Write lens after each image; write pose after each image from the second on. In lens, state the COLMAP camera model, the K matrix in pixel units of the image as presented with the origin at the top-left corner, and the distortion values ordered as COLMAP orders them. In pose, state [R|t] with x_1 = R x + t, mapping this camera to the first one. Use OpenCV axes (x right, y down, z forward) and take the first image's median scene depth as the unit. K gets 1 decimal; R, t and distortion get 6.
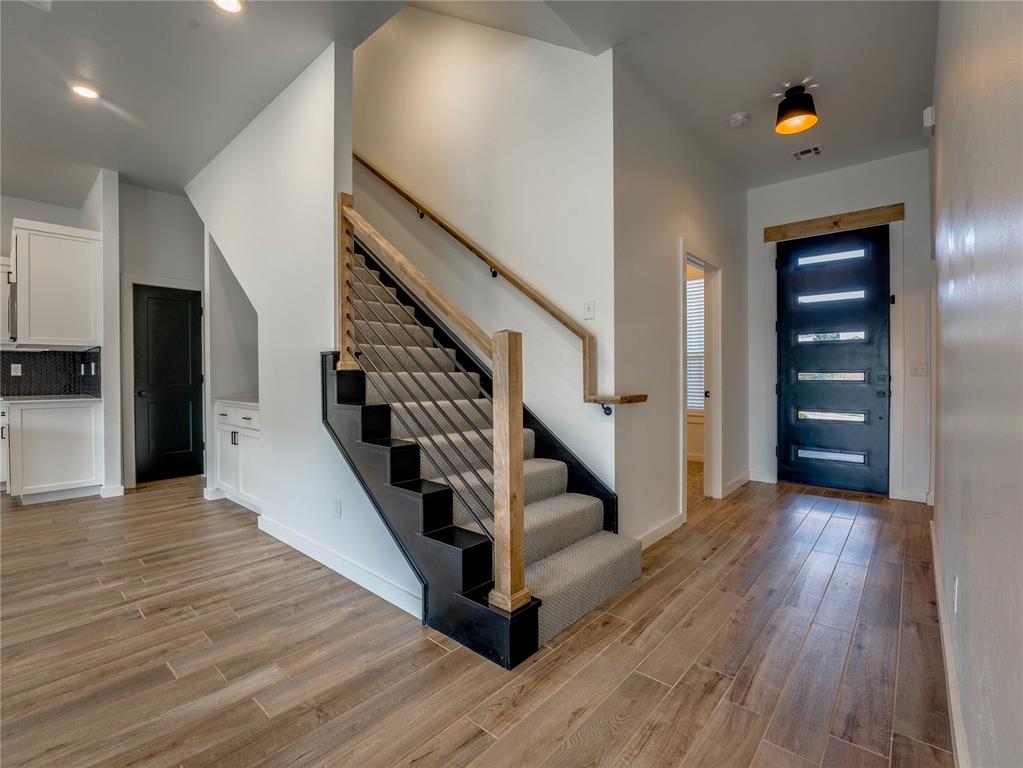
lens RADIAL K [[473.5, 0, 510.0], [0, 473.5, 380.6], [0, 0, 1]] dist [-0.026969, 0.001281]
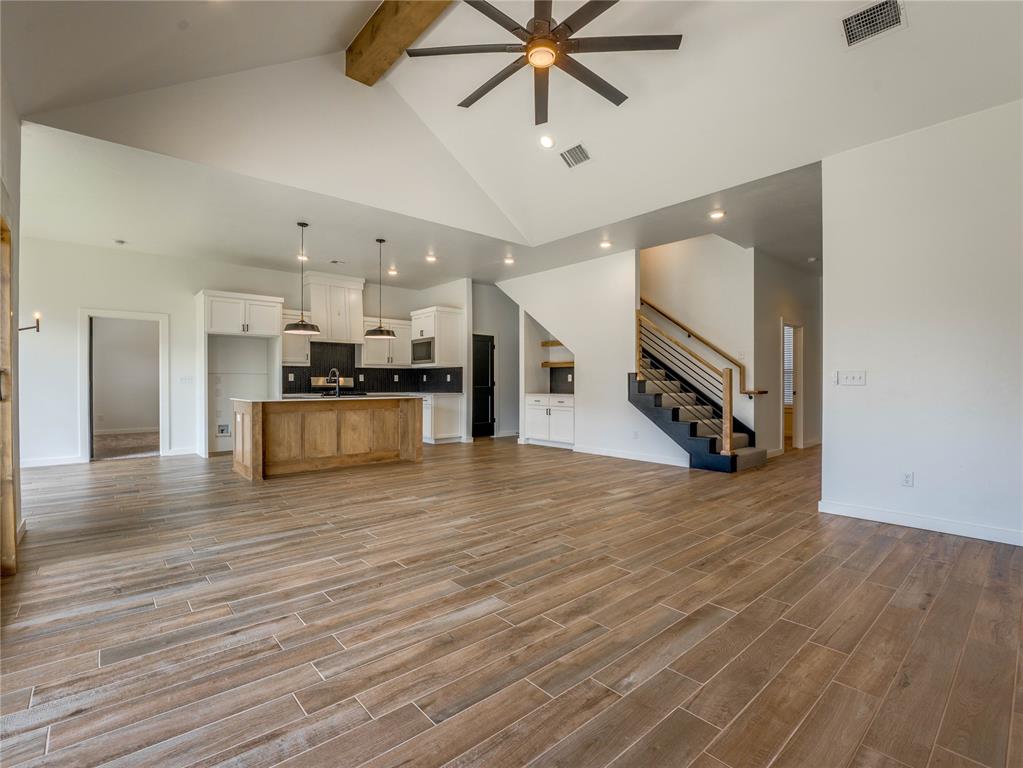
lens RADIAL K [[473.5, 0, 479.2], [0, 473.5, 386.0], [0, 0, 1]] dist [-0.026969, 0.001281]
pose [[0.981915, 0.006236, -0.189221, -0.532949], [-0.006981, 0.999970, -0.003273, 0.017822], [0.189195, 0.004535, 0.981929, -1.227779]]
